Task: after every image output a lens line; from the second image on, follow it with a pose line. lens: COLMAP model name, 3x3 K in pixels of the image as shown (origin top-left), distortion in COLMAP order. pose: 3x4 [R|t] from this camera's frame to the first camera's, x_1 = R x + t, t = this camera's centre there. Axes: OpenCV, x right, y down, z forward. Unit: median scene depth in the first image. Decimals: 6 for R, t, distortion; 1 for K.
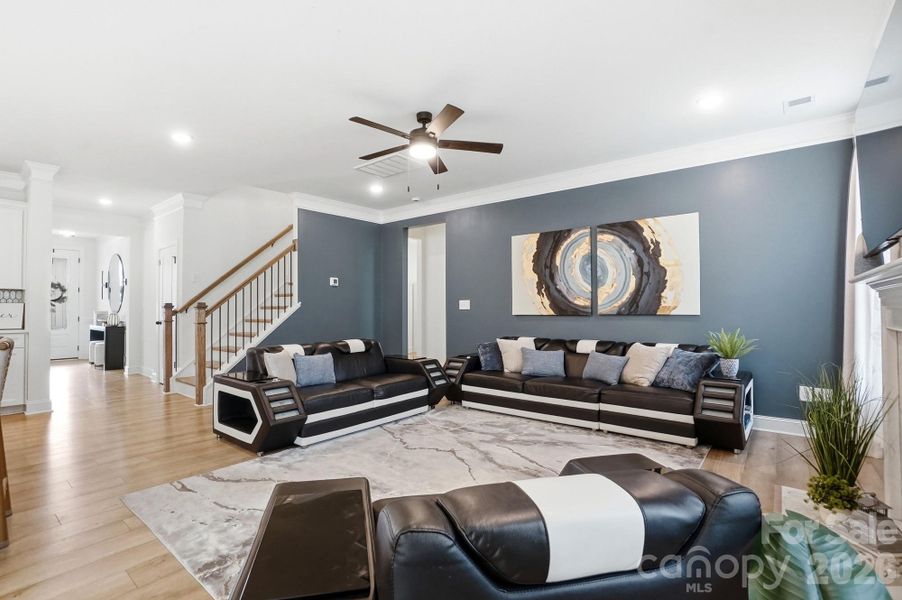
lens RADIAL K [[425.7, 0, 437.5], [0, 425.7, 301.2], [0, 0, 1]] dist [-0.044800, 0.000213]
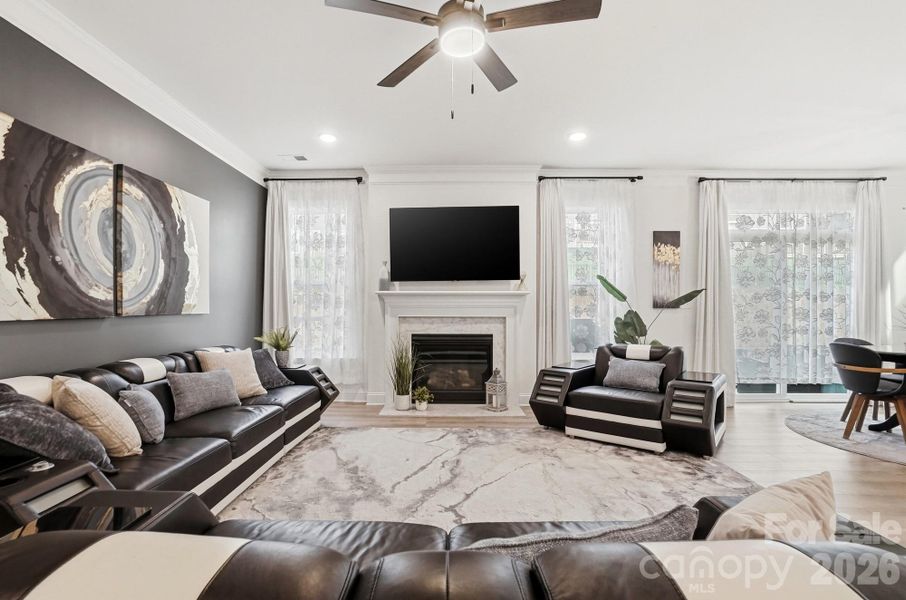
lens RADIAL K [[419.2, 0, 437.4], [0, 419.2, 307.8], [0, 0, 1]] dist [-0.067625, 0.026204]
pose [[-0.617154, 0.003010, 0.786837, -0.341464], [-0.012751, 0.999823, -0.013826, 0.022378], [-0.786739, -0.018565, -0.617007, 1.007052]]
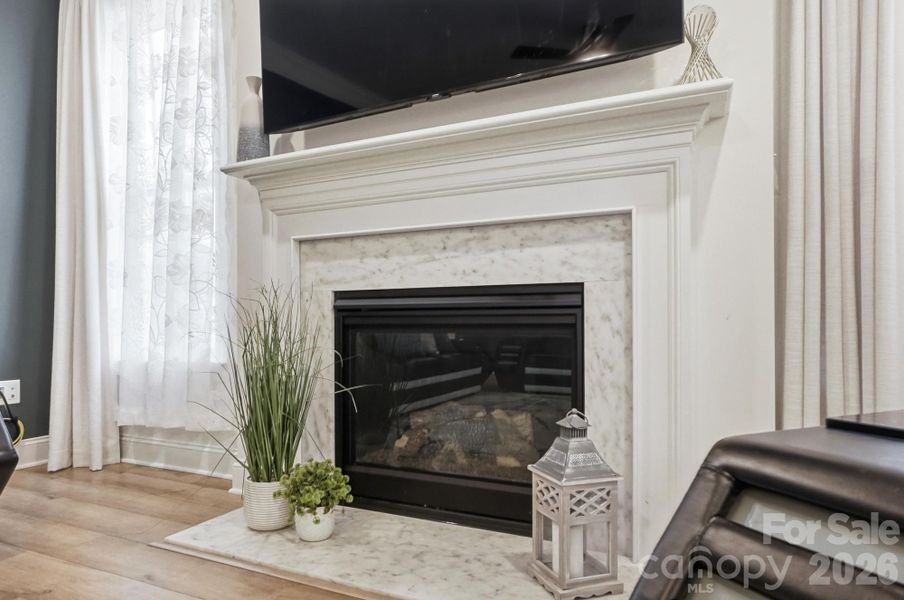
lens RADIAL K [[540.1, 0, 450.6], [0, 540.1, 323.5], [0, 0, 1]] dist [-0.000797, 0.000171]
pose [[-0.262679, 0.009751, 0.964834, 0.056762], [-0.013554, 0.999813, -0.013794, 0.102293], [-0.964788, -0.016701, -0.262498, 0.453643]]
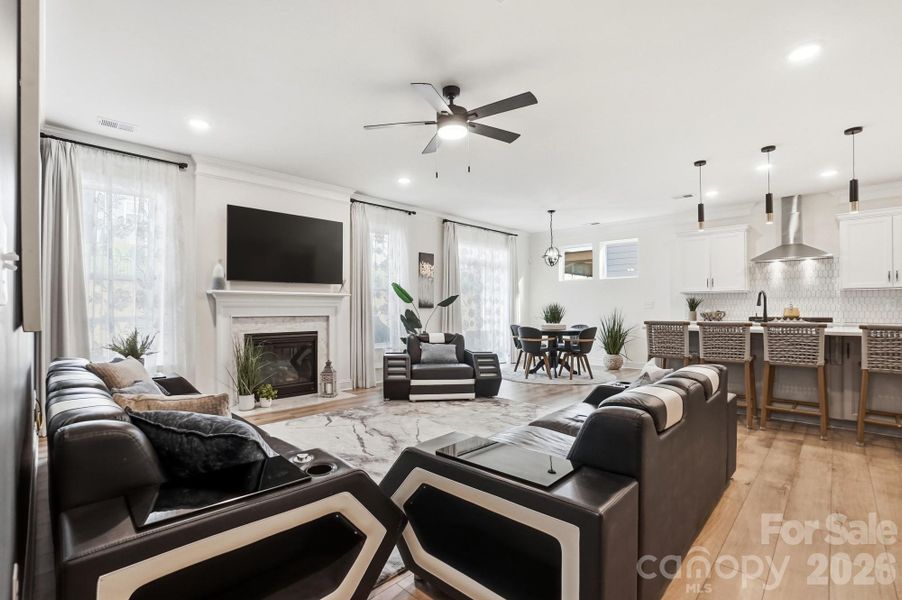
lens RADIAL K [[414.2, 0, 433.5], [0, 414.2, 303.6], [0, 0, 1]] dist [-0.045750, 0.000300]
pose [[-0.995224, 0.004294, 0.097527, -0.056214], [0.001614, 0.999619, -0.027540, 0.026992], [-0.097608, -0.027251, -0.994852, 1.368206]]
